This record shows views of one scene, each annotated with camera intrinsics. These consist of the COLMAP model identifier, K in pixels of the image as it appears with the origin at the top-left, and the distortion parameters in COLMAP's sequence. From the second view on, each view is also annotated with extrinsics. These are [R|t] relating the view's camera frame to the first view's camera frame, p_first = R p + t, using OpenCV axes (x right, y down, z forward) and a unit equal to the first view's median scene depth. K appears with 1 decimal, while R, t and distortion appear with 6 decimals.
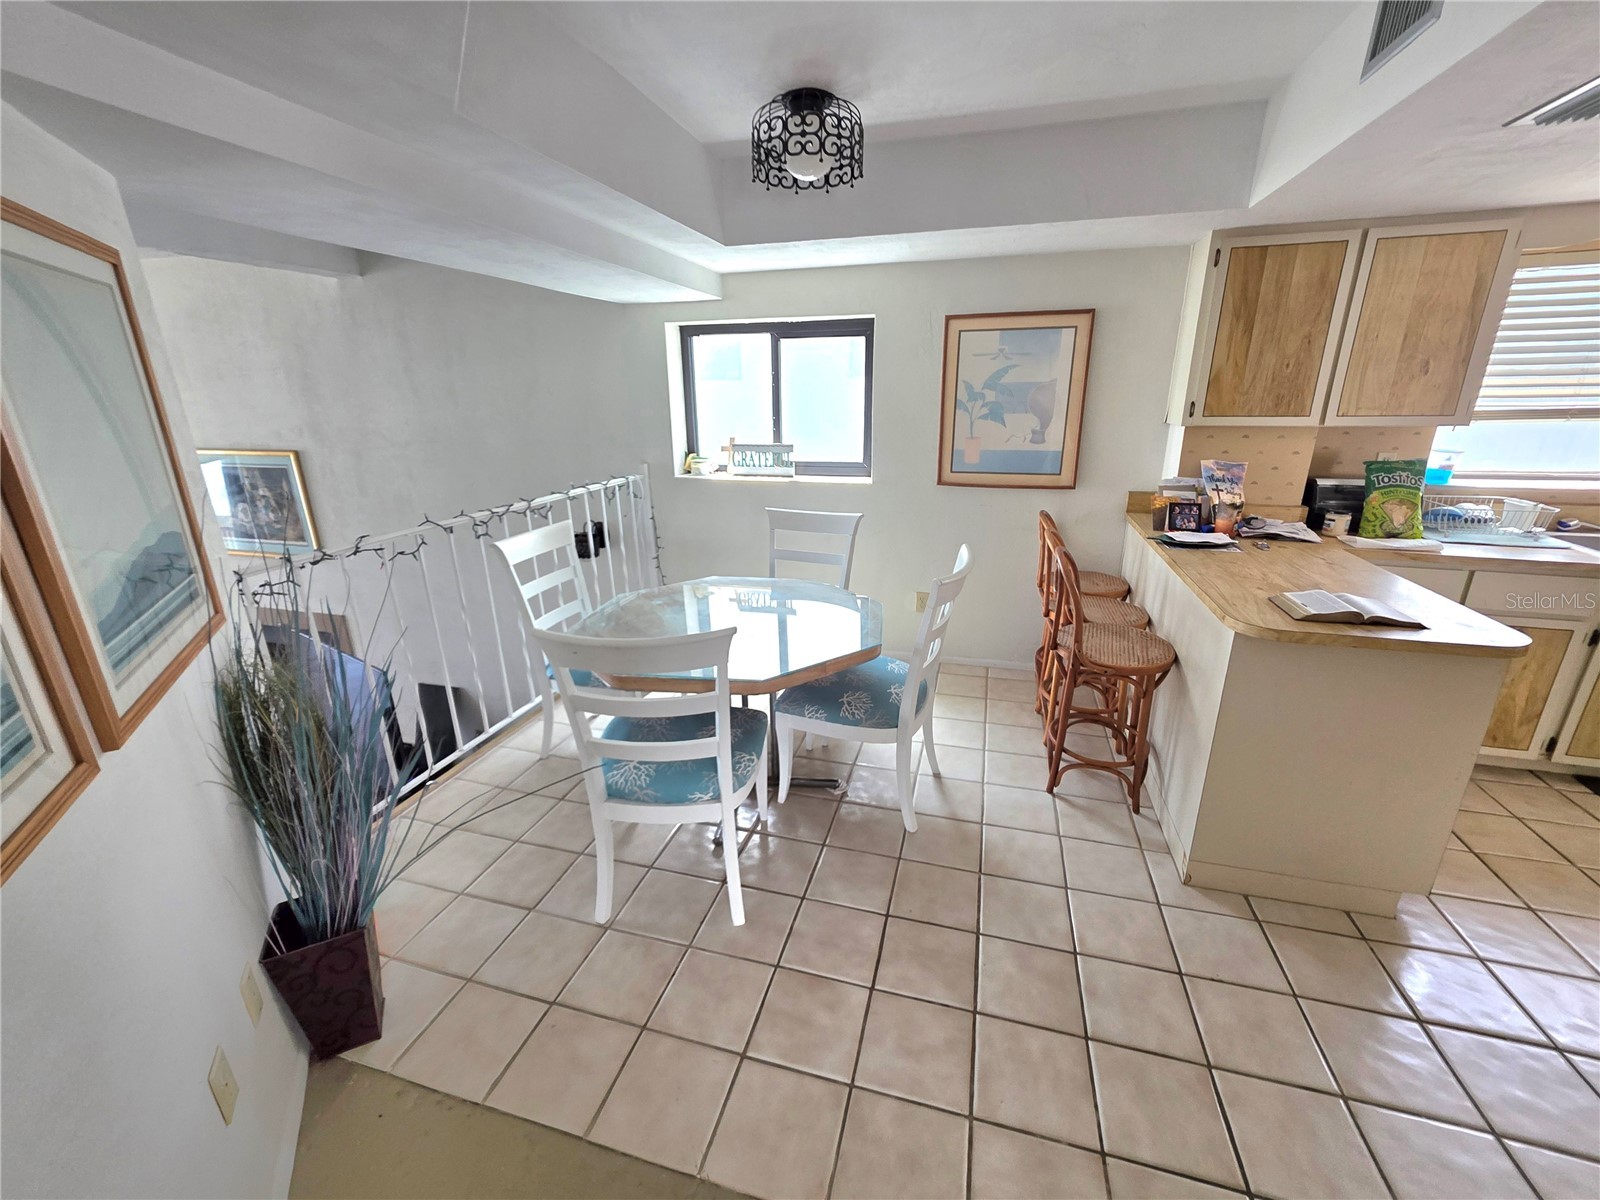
lens RADIAL K [[639.3, 0, 785.3], [0, 639.3, 591.2], [0, 0, 1]] dist [-0.001425, -0.000574]
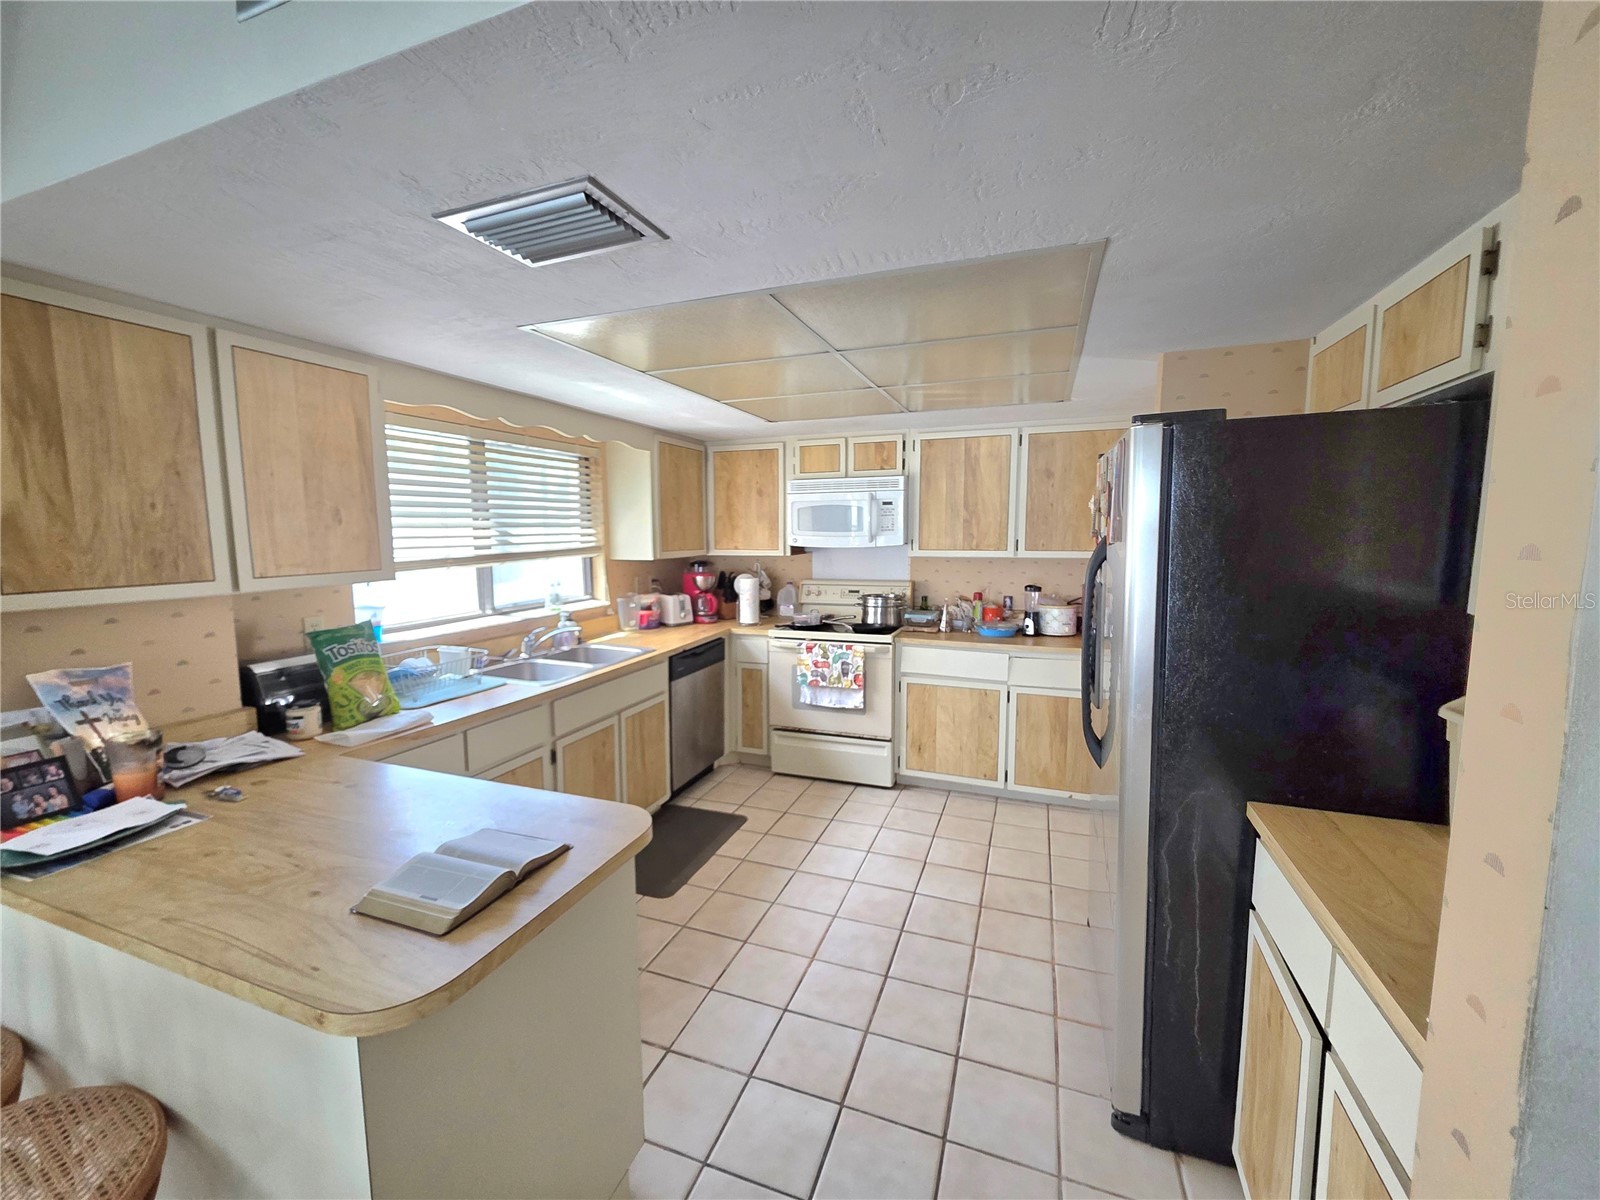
lens RADIAL K [[635.8, 0, 789.9], [0, 635.8, 592.7], [0, 0, 1]] dist [0.000267, 0.000116]
pose [[0.054448, -0.083062, 0.995056, 0.194796], [0.308205, 0.949273, 0.062376, -0.119864], [-0.949761, 0.303285, 0.077286, 0.386030]]
